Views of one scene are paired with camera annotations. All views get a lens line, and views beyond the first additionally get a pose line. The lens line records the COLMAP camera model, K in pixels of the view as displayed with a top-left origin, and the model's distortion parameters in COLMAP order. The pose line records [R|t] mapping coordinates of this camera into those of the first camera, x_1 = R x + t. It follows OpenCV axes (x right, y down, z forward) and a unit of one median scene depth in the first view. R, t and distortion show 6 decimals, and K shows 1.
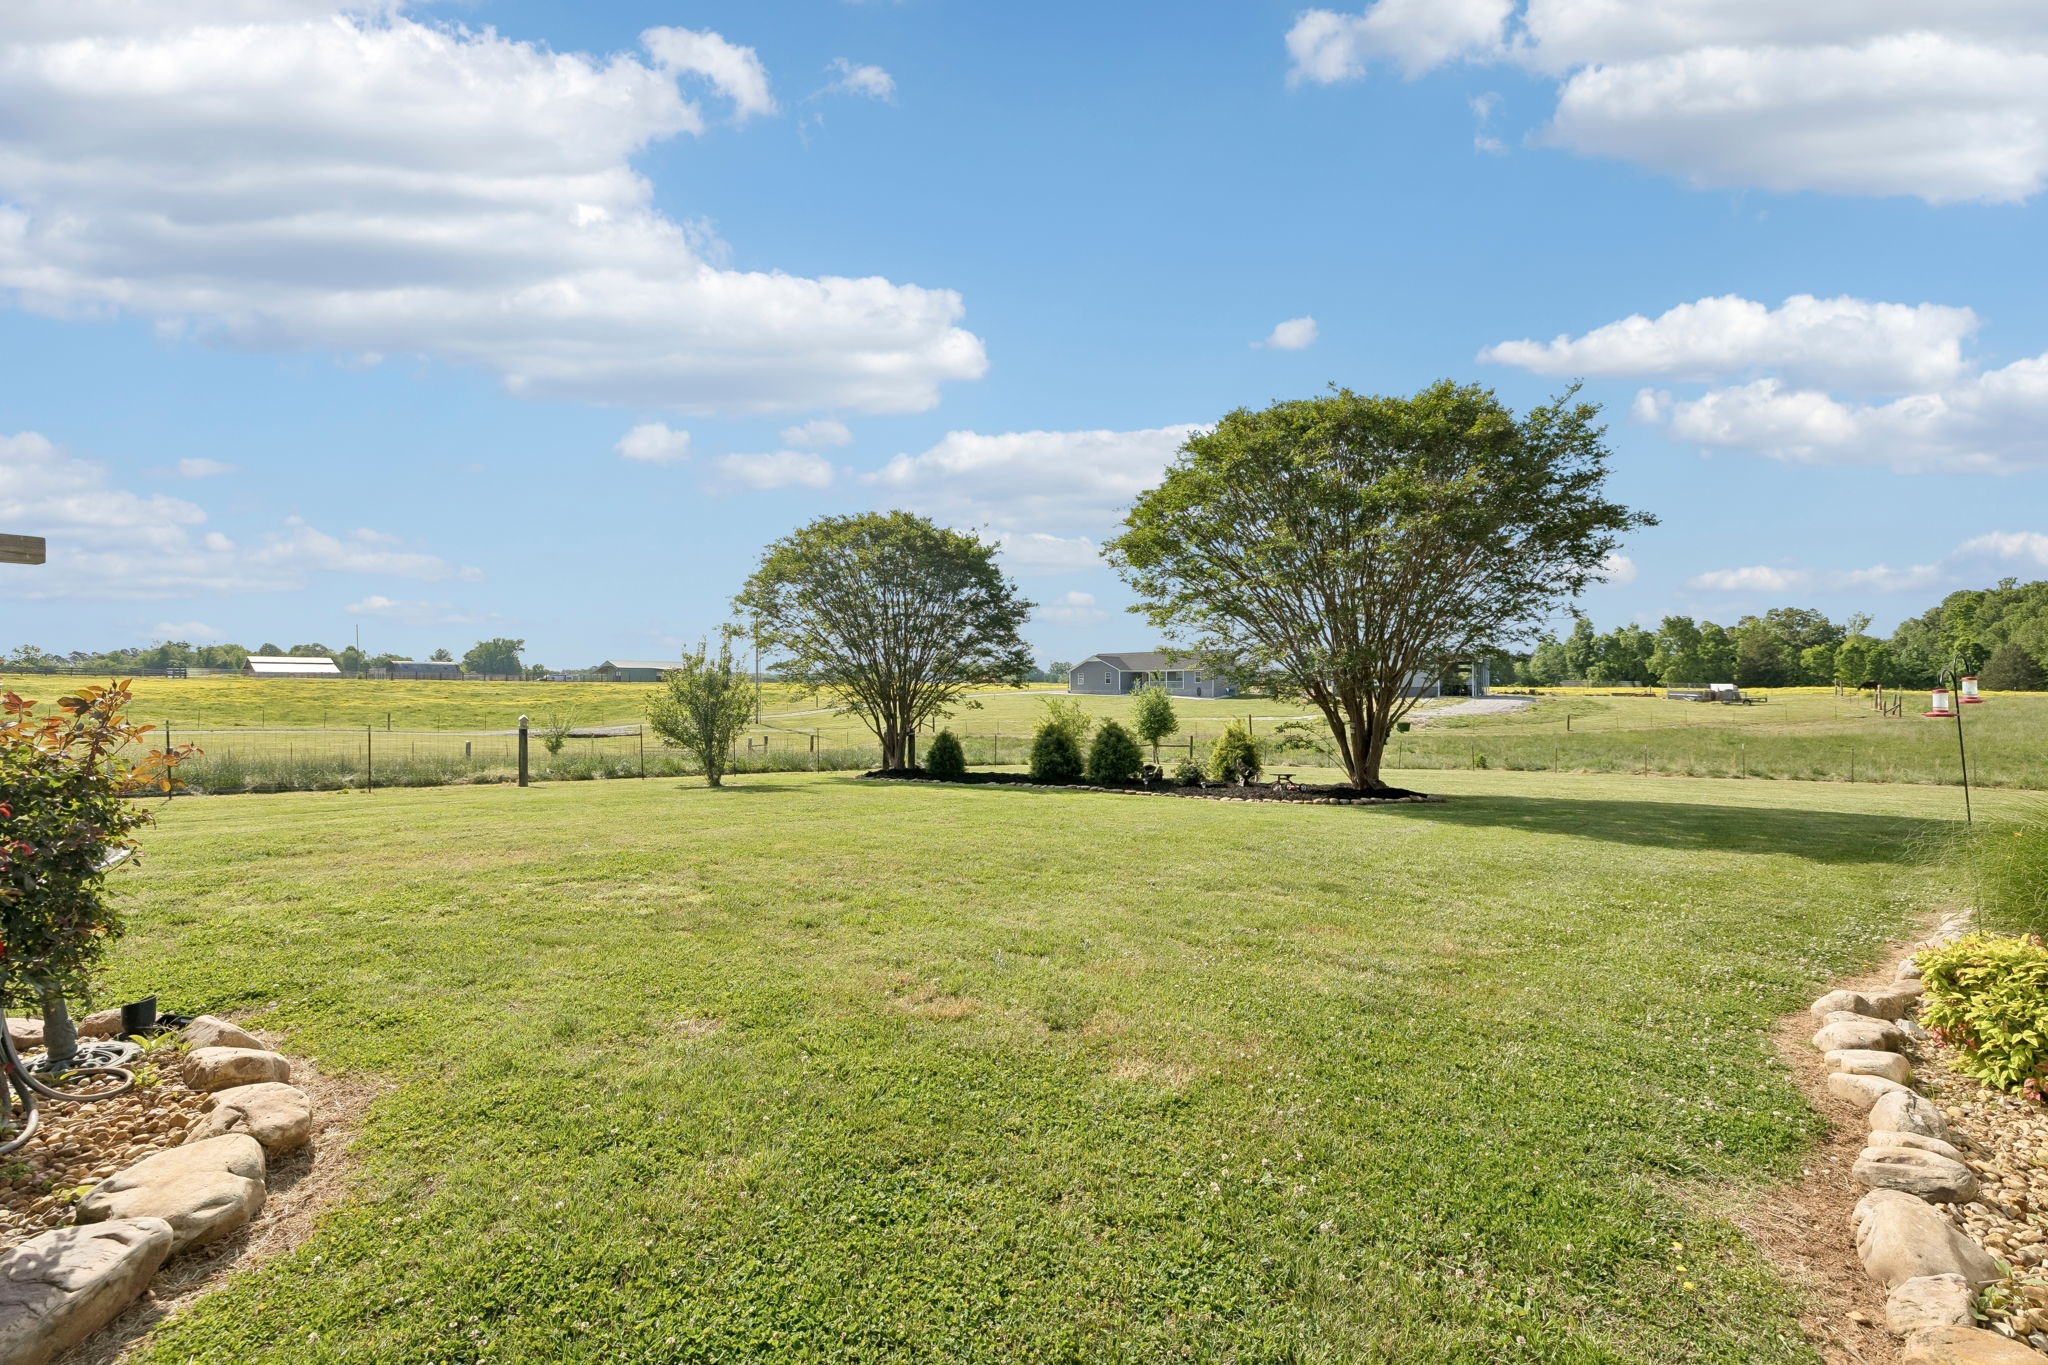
lens RADIAL K [[856.6, 0, 1012.0], [0, 856.6, 671.1], [0, 0, 1]] dist [-0.000363, -0.000589]
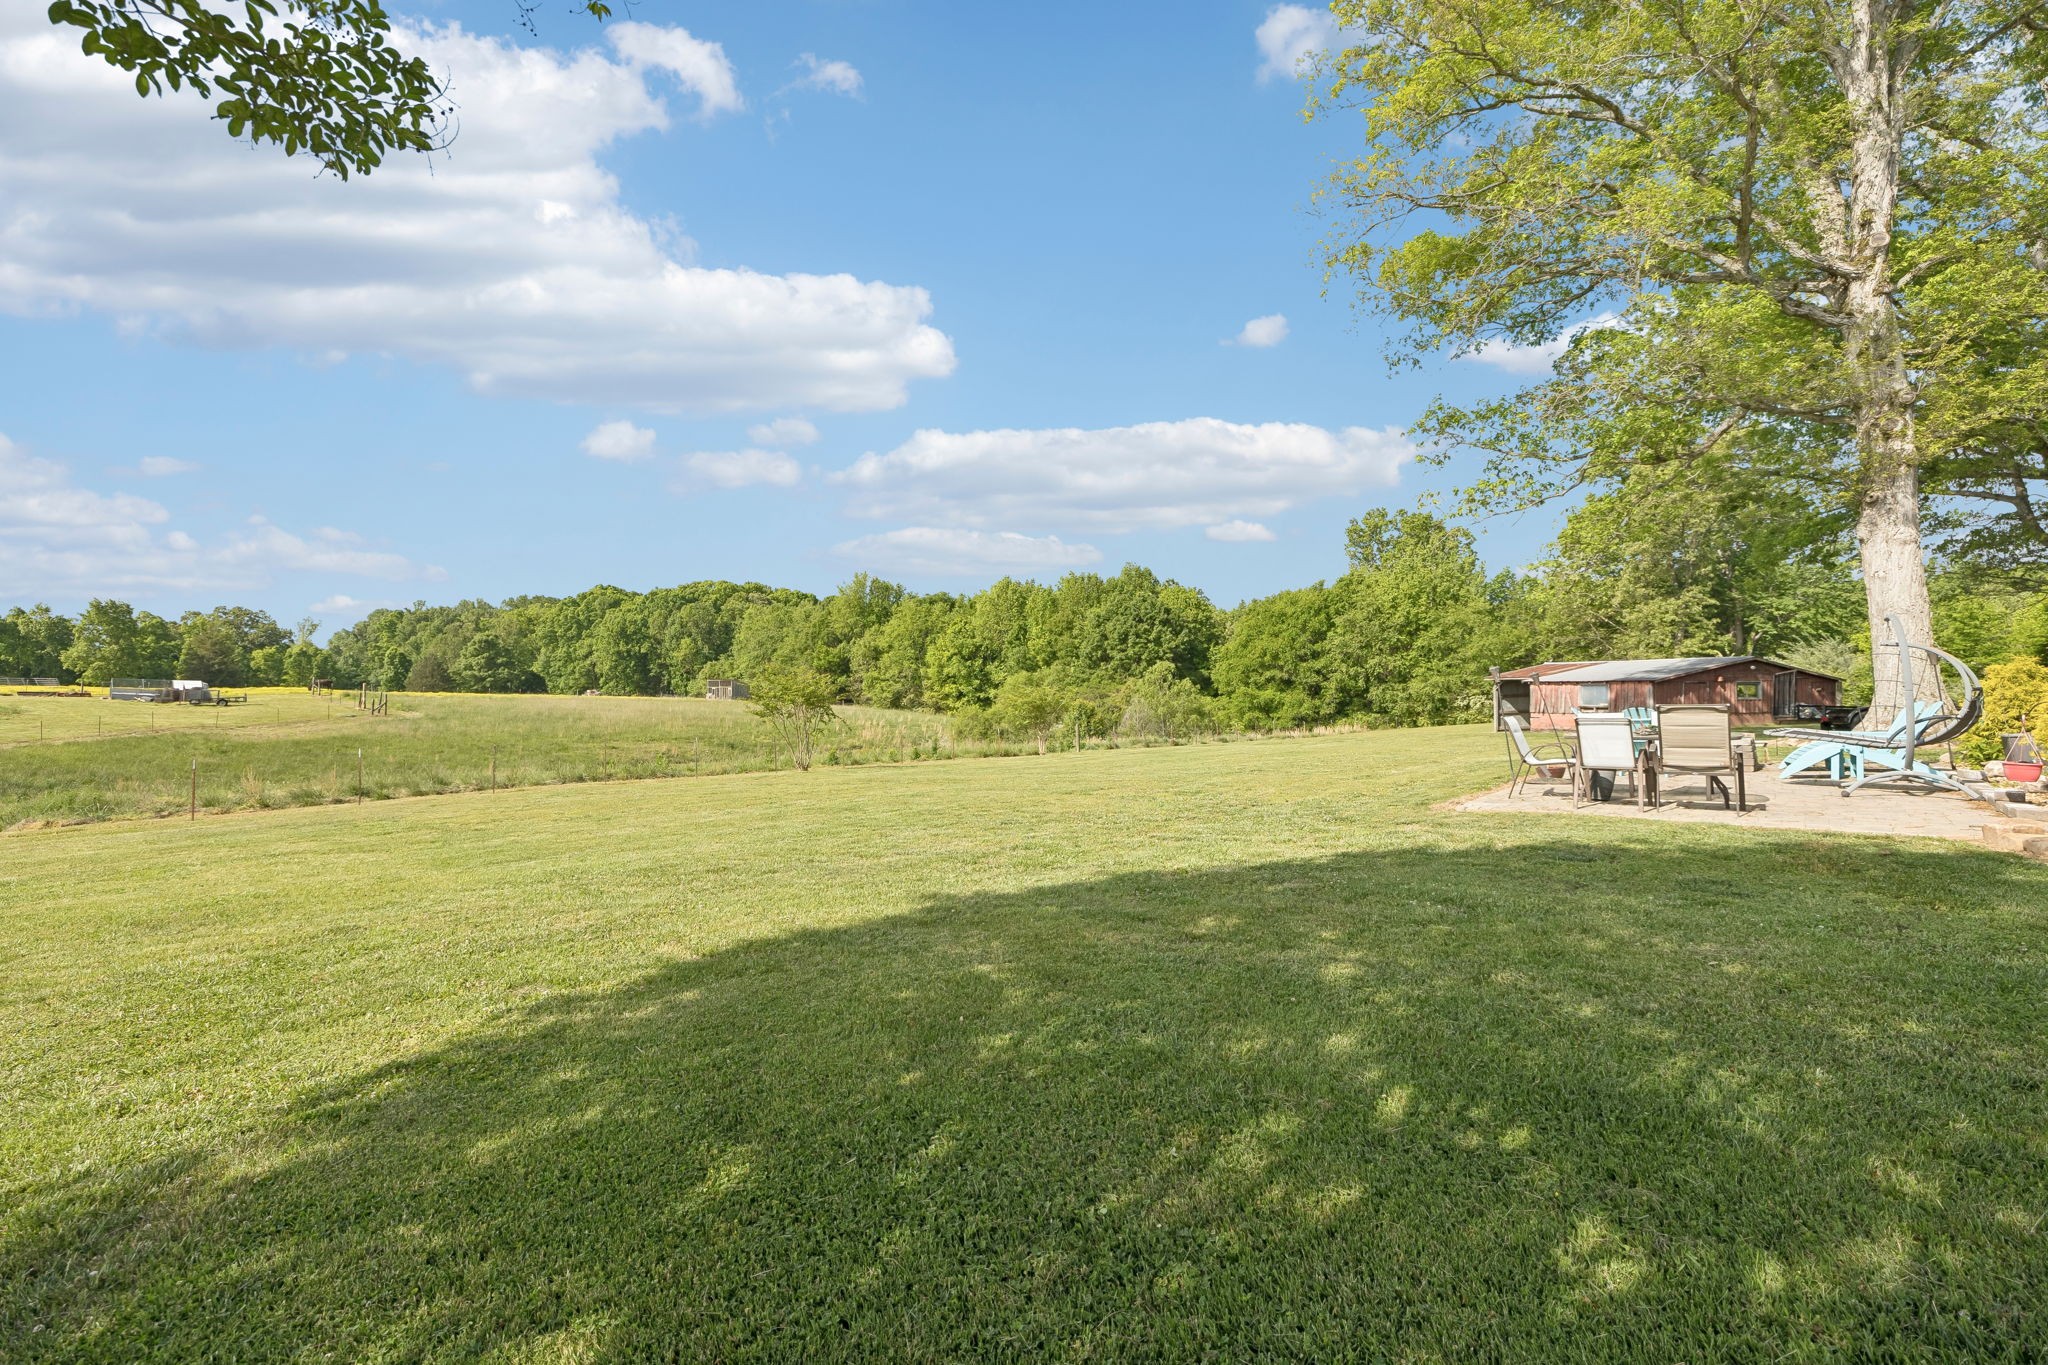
lens RADIAL K [[856.6, 0, 1012.0], [0, 856.6, 671.1], [0, 0, 1]] dist [-0.000363, -0.000589]
pose [[0.083605, 0.030929, 0.996019, 0.060820], [-0.024568, 0.999278, -0.028968, 0.007937], [-0.996196, -0.022049, 0.084305, 0.112827]]
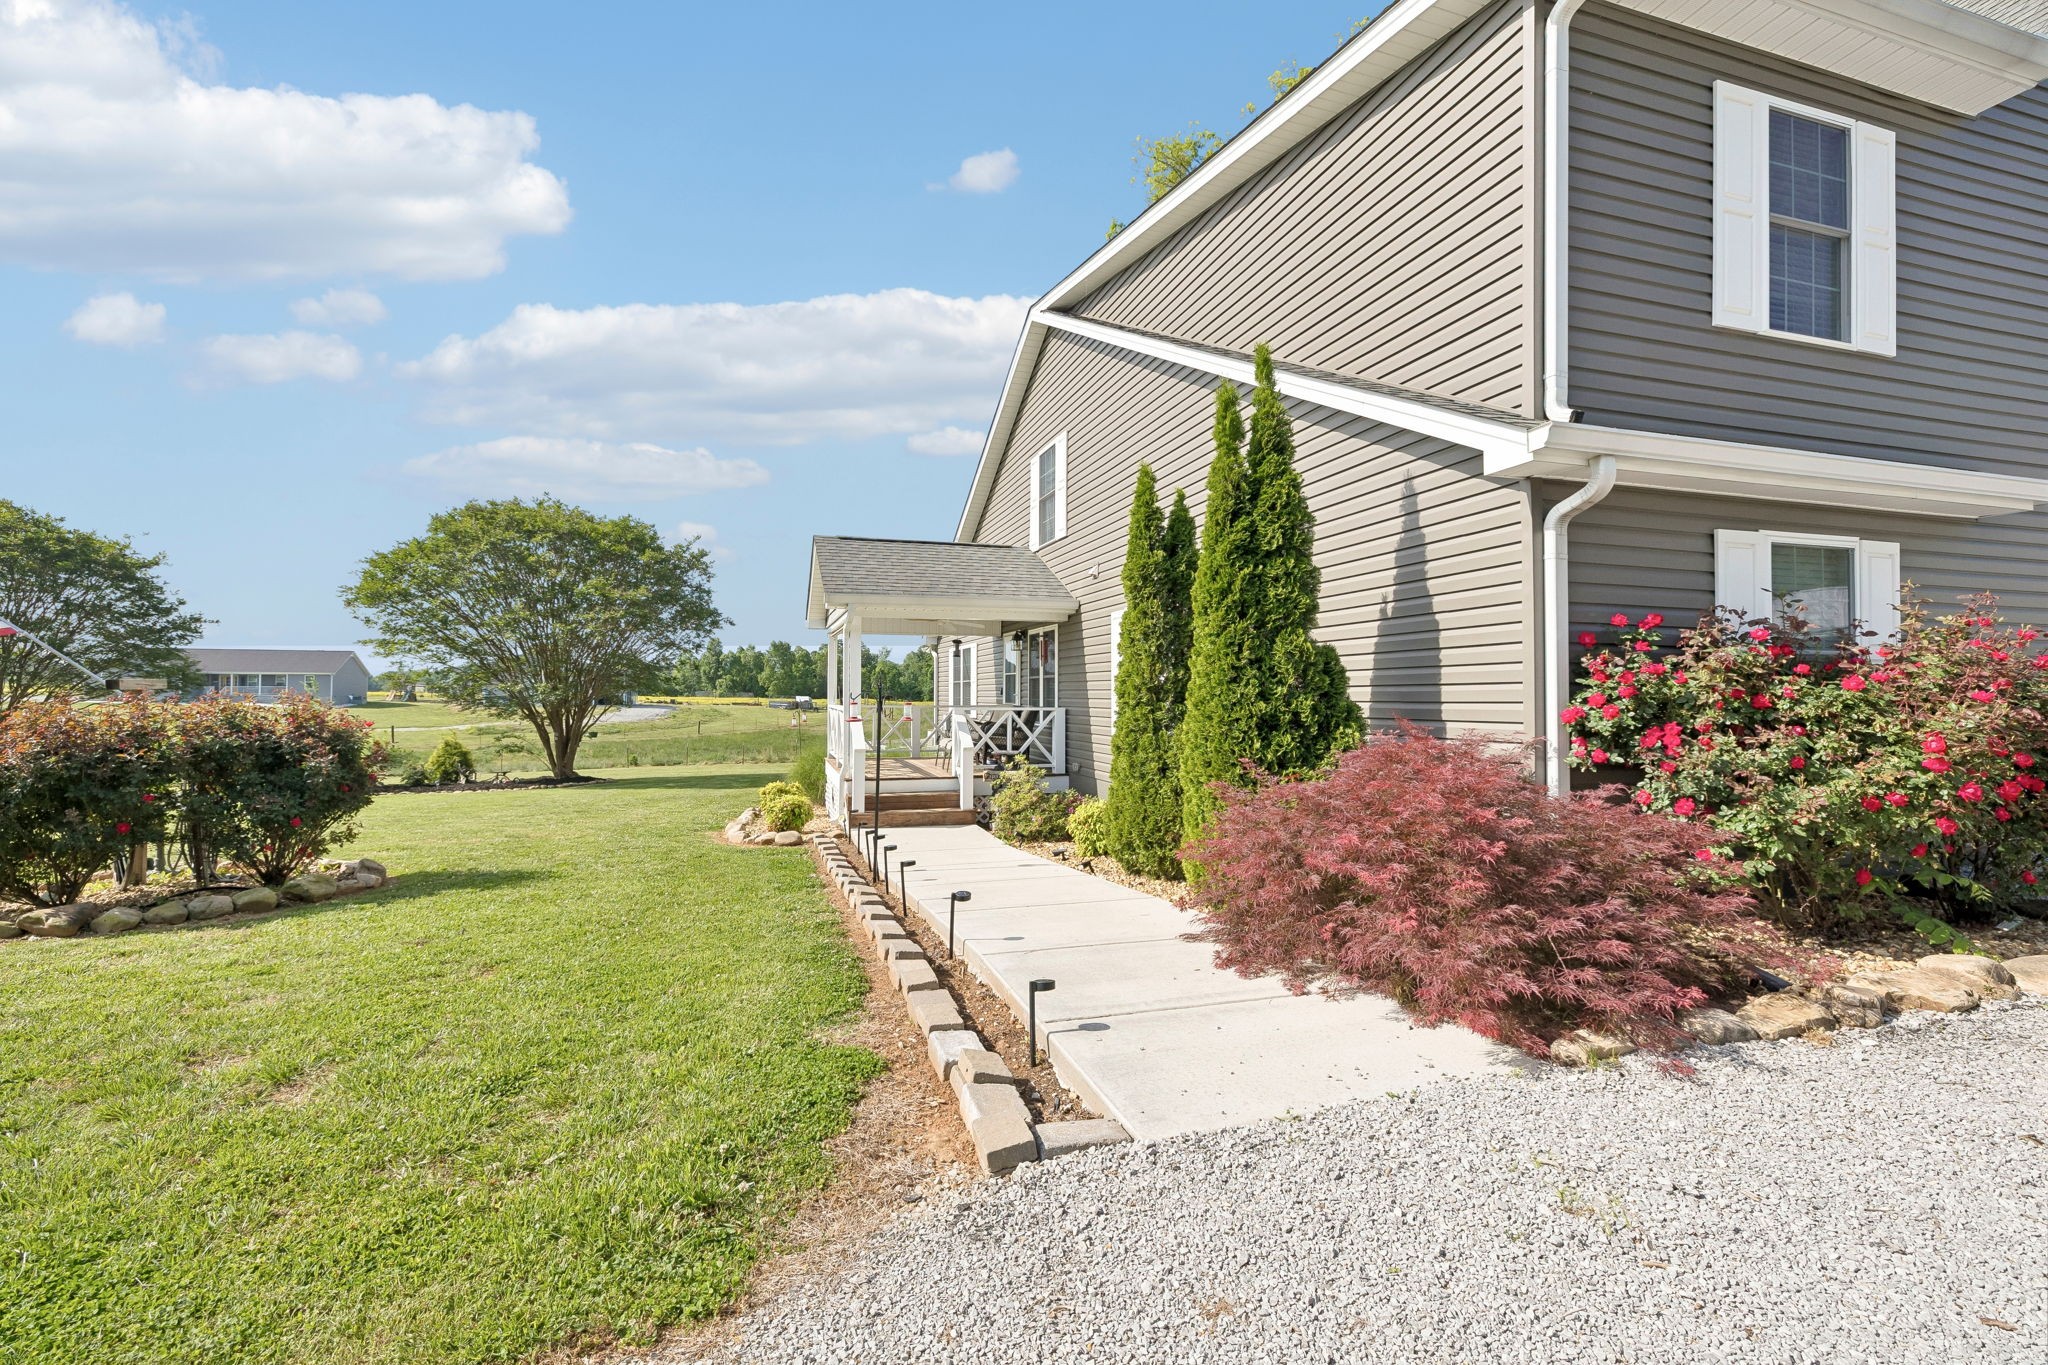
lens RADIAL K [[853.9, 0, 1021.4], [0, 853.9, 684.7], [0, 0, 1]] dist [-0.000227, -0.000116]
pose [[0.595222, 0.019629, 0.803321, -0.037535], [-0.026109, 0.999646, -0.005081, -0.004298], [-0.803137, -0.017949, 0.595524, -0.062199]]
